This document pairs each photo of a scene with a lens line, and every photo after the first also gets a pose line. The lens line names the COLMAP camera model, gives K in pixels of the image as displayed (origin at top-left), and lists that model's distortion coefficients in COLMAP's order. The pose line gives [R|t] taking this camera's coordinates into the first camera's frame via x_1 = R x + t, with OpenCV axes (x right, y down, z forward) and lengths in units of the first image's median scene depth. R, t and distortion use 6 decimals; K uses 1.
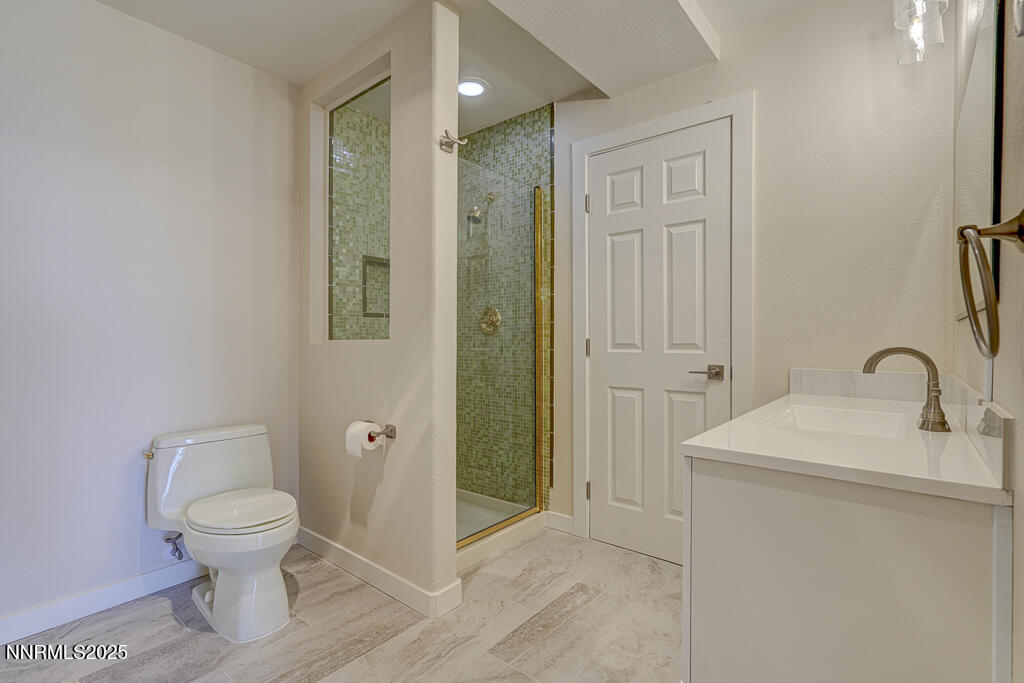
lens RADIAL K [[467.8, 0, 513.5], [0, 467.8, 340.6], [0, 0, 1]] dist [-0.000962, 0.004713]
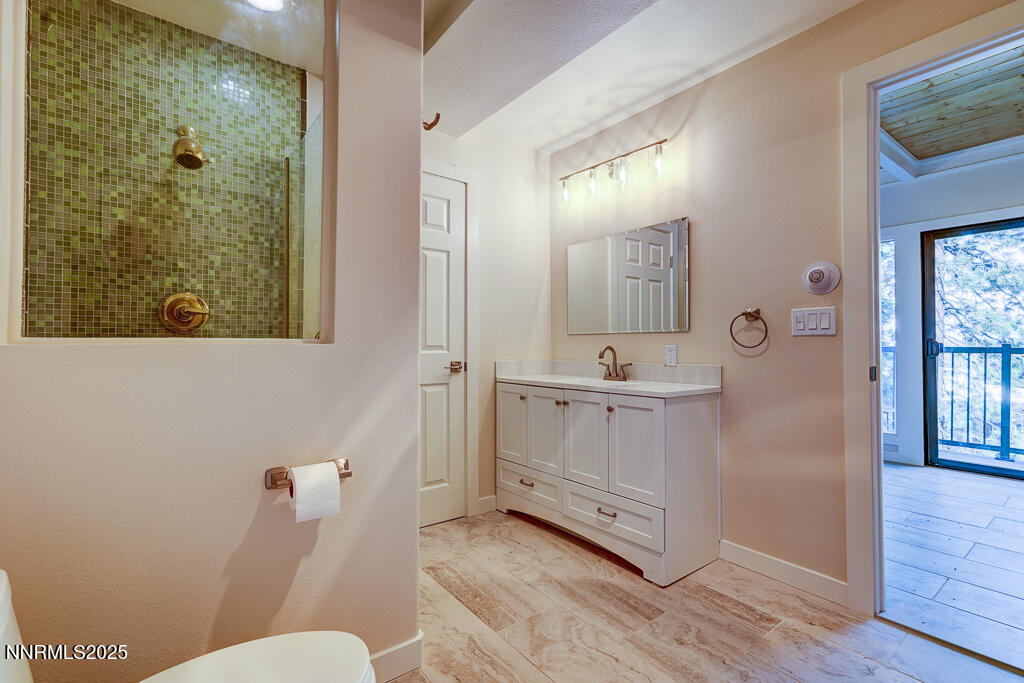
lens RADIAL K [[467.8, 0, 491.1], [0, 467.8, 336.2], [0, 0, 1]] dist [-0.000962, 0.004713]
pose [[0.245159, 0.015929, 0.969352, -0.814435], [-0.003447, 0.999873, -0.015559, 0.000139], [-0.969477, 0.000473, 0.245183, 0.545034]]
